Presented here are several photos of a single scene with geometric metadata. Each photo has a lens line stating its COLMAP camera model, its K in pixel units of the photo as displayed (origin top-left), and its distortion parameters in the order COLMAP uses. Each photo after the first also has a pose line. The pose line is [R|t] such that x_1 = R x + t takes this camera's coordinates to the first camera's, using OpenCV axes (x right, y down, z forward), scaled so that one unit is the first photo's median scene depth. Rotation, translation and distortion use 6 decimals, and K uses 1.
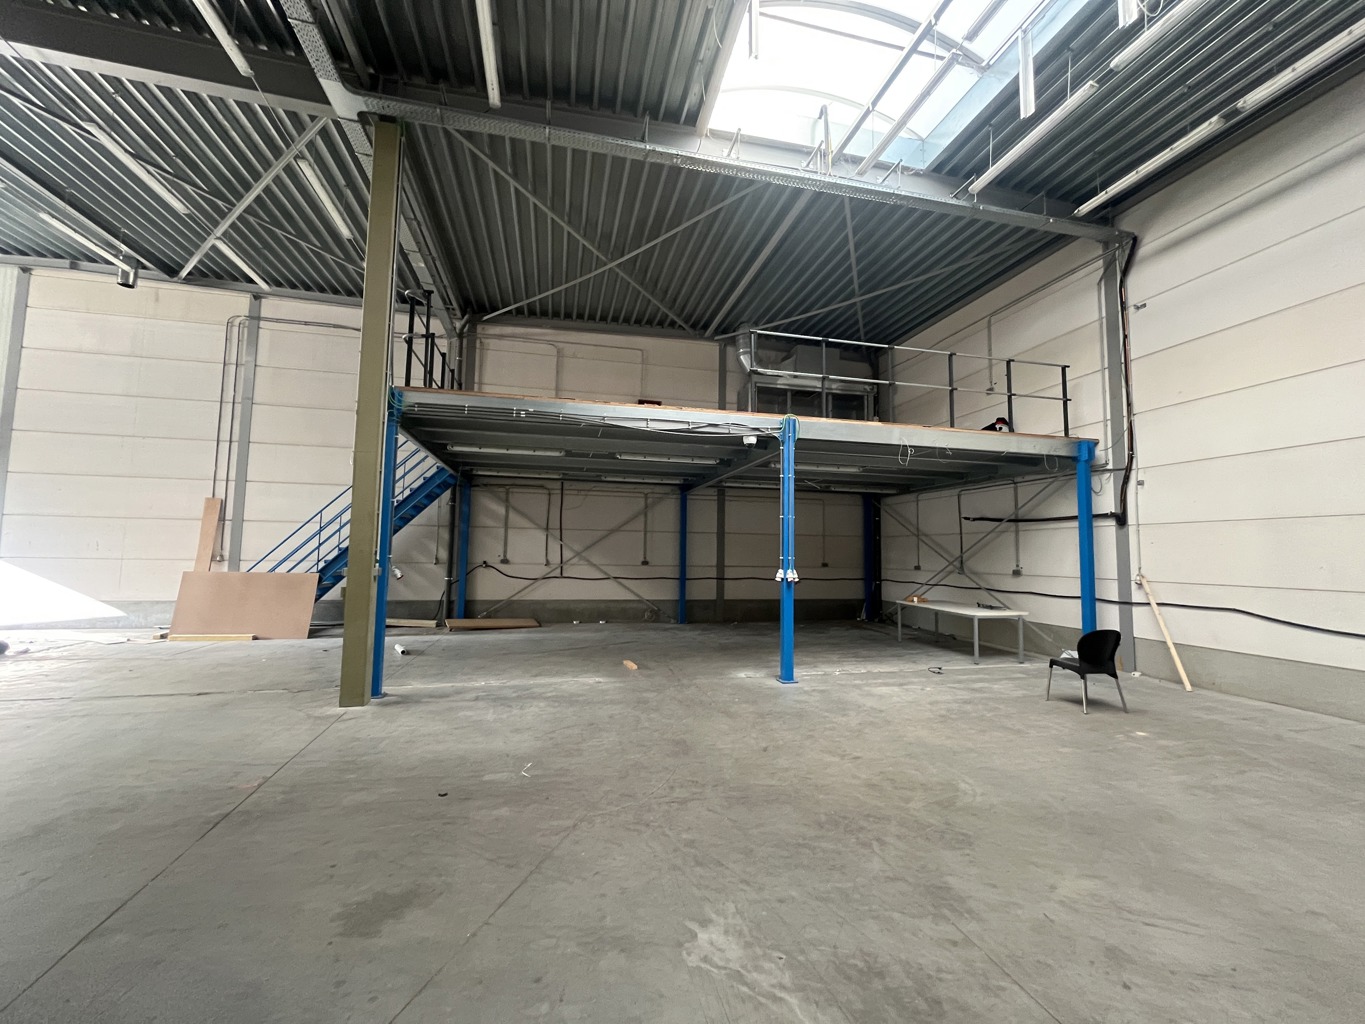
lens RADIAL K [[549.6, 0, 679.8], [0, 549.6, 510.0], [0, 0, 1]] dist [-0.001429, 0.000290]
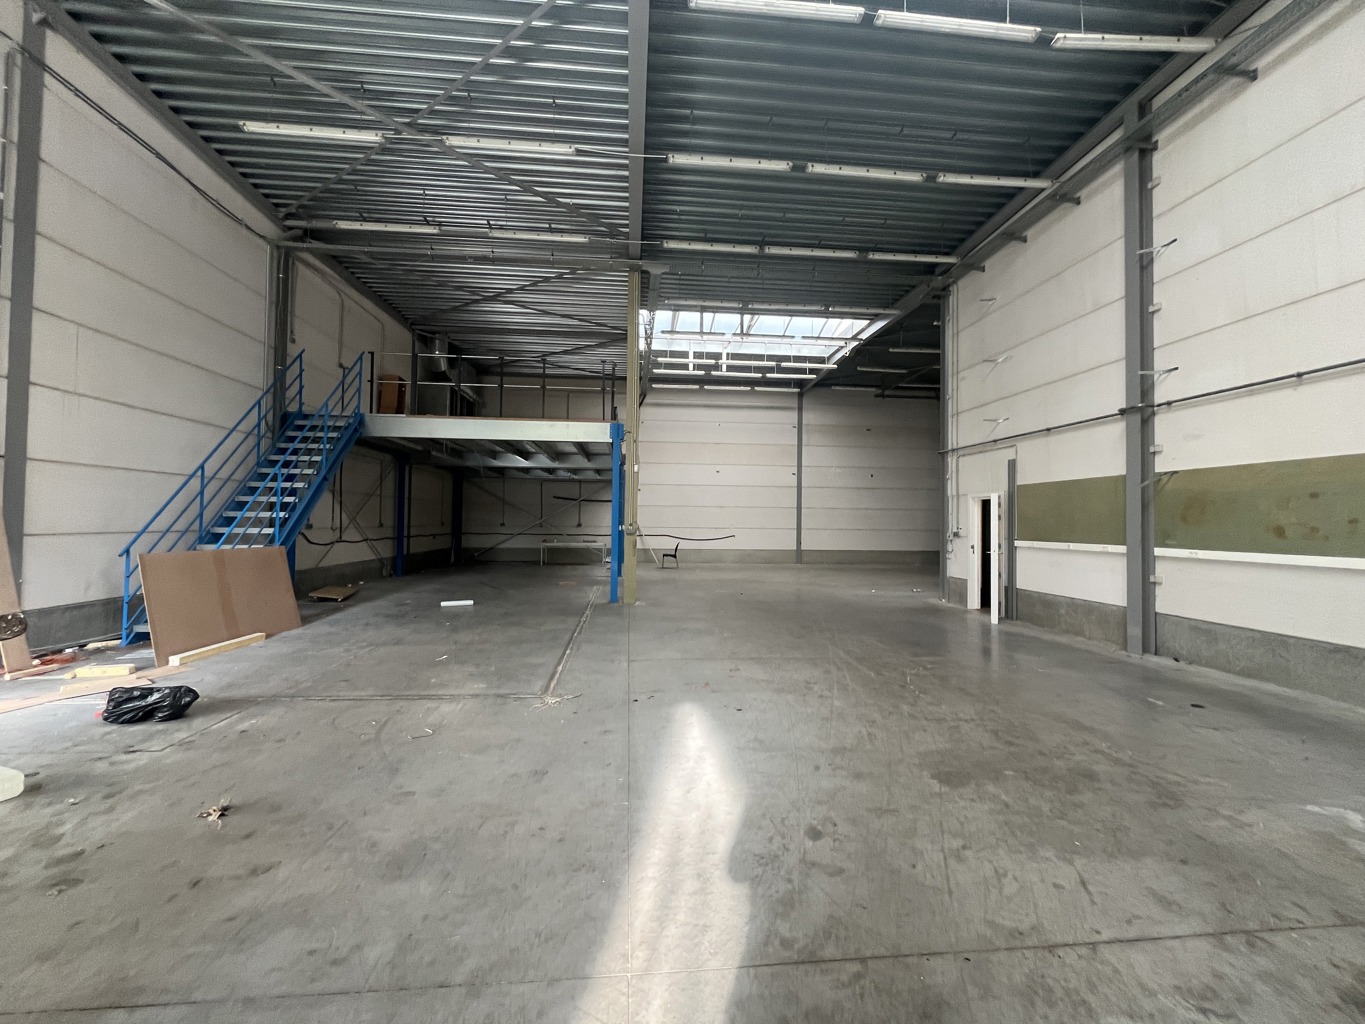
lens RADIAL K [[549.6, 0, 679.8], [0, 549.6, 510.0], [0, 0, 1]] dist [-0.001429, 0.000290]
pose [[0.132393, 0.005788, 0.991180, -1.100549], [-0.088558, 0.996053, 0.006013, 0.008284], [-0.987233, -0.088573, 0.132383, 0.283768]]
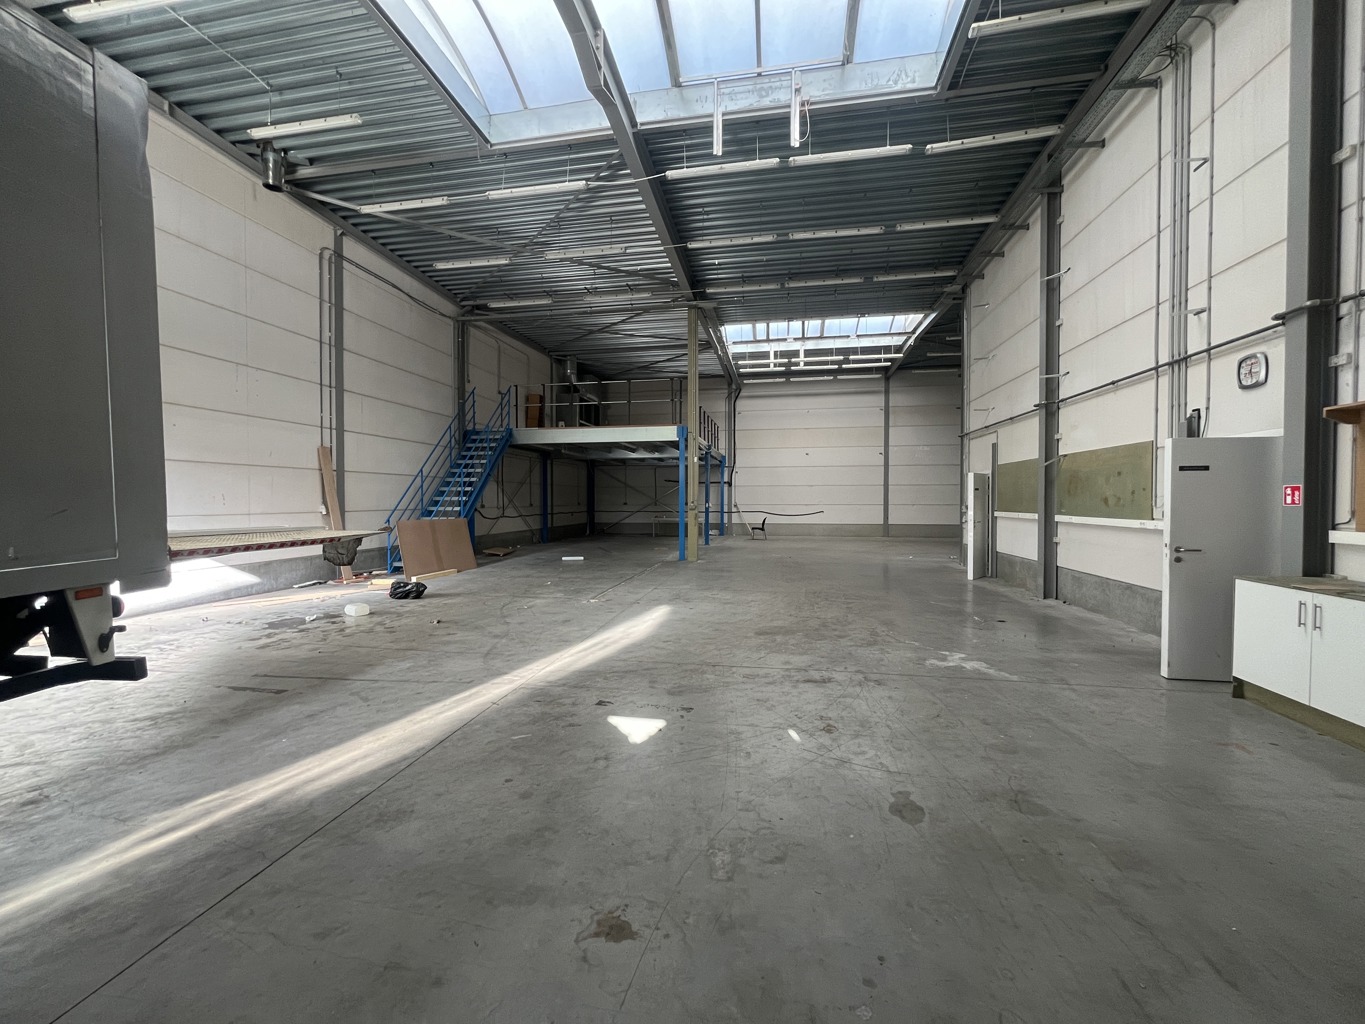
lens RADIAL K [[549.6, 0, 679.8], [0, 549.6, 510.0], [0, 0, 1]] dist [-0.001429, 0.000290]
pose [[0.392383, -0.034702, 0.919147, -1.313231], [-0.065007, 0.995743, 0.065345, -0.013361], [-0.917502, -0.085391, 0.388457, 0.056072]]
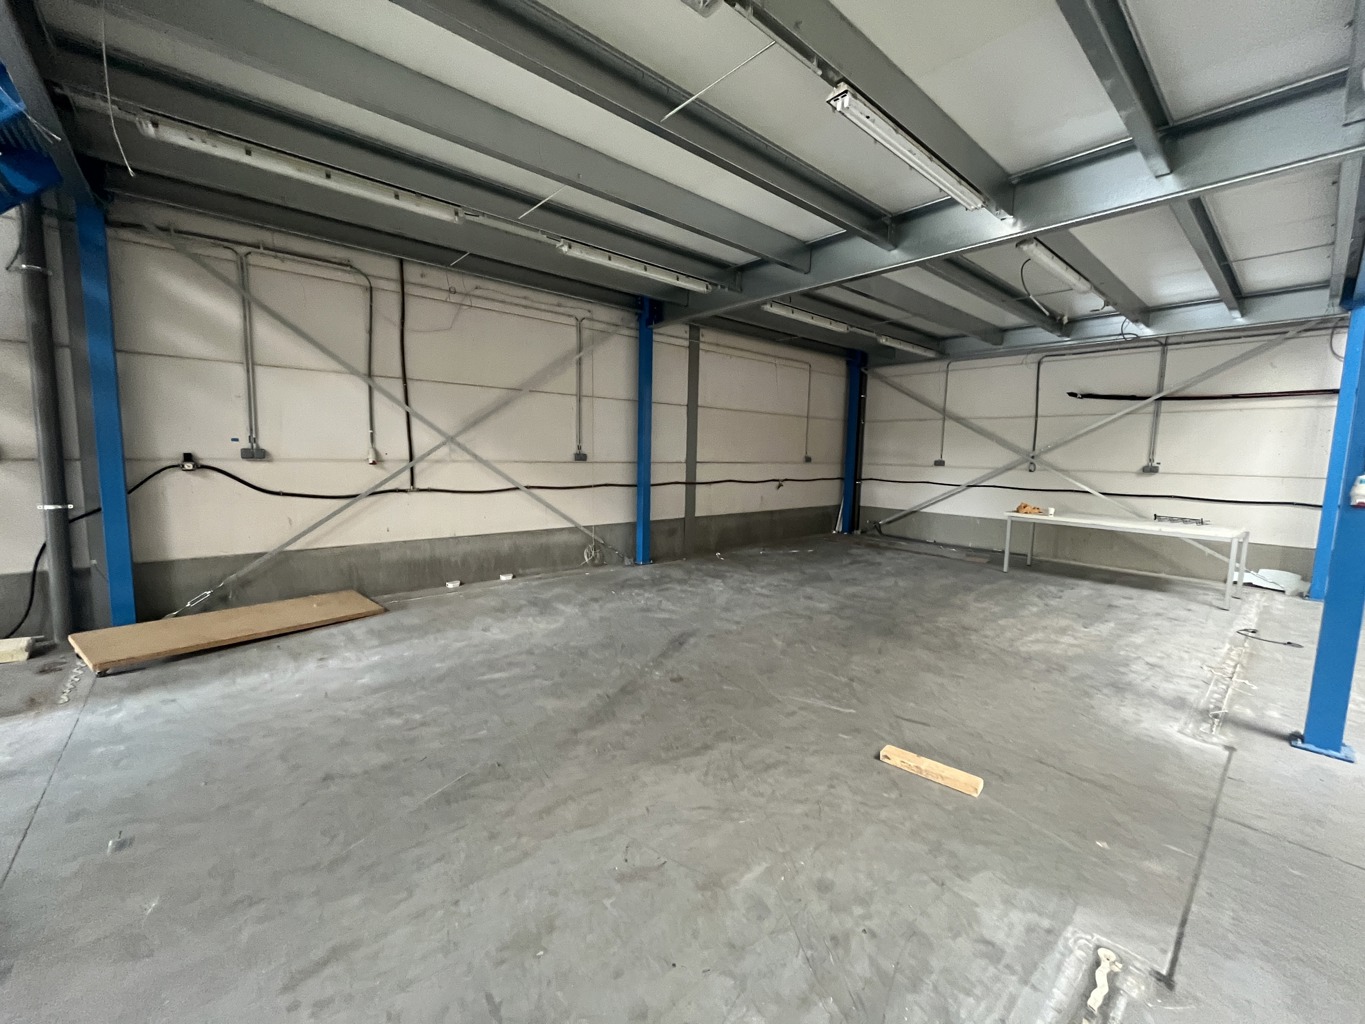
lens RADIAL K [[549.6, 0, 679.8], [0, 549.6, 510.0], [0, 0, 1]] dist [-0.001429, 0.000290]
pose [[0.881044, -0.047705, 0.470623, -0.235202], [-0.043901, 0.982362, 0.181764, 0.048235], [-0.470993, -0.180803, 0.863409, 0.514720]]
